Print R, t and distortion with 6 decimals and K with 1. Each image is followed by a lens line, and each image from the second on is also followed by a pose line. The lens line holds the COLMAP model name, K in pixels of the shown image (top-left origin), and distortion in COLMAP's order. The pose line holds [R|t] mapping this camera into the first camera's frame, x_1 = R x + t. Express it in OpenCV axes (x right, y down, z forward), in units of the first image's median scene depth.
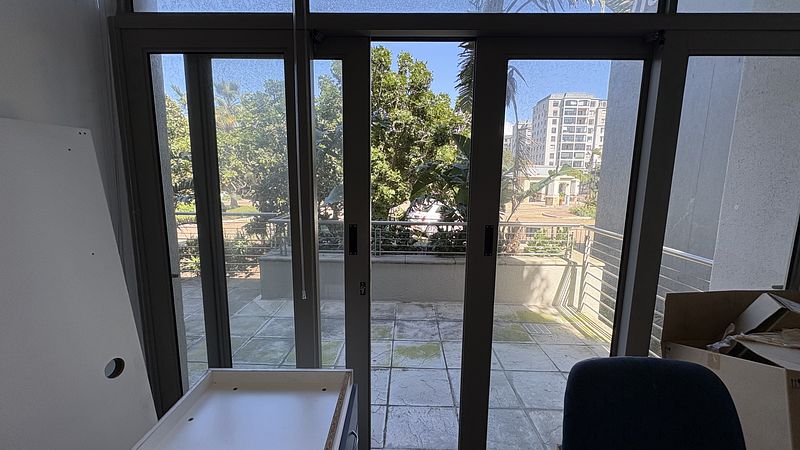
lens RADIAL K [[318.4, 0, 399.9], [0, 318.4, 229.9], [0, 0, 1]] dist [0.006118, 0.000195]
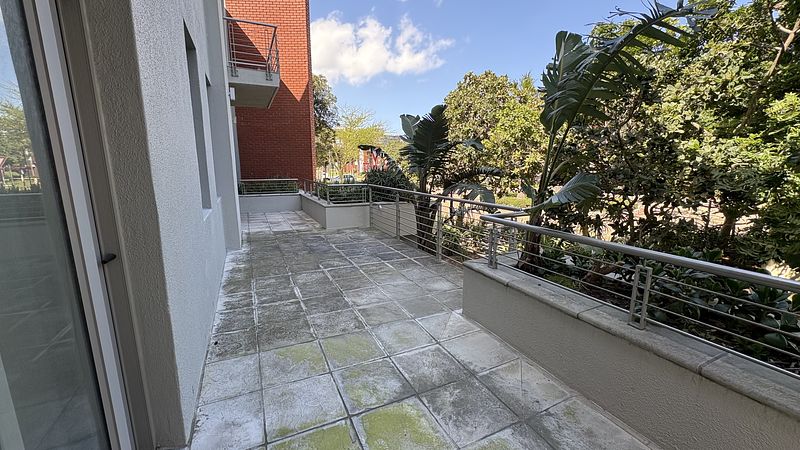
lens RADIAL K [[318.4, 0, 399.6], [0, 318.4, 225.0], [0, 0, 1]] dist [0.006118, 0.000195]
pose [[0.460459, 0.155541, -0.873948, 0.155907], [-0.141705, 0.984783, 0.100606, -0.058963], [0.876298, 0.077518, 0.475493, 0.476046]]
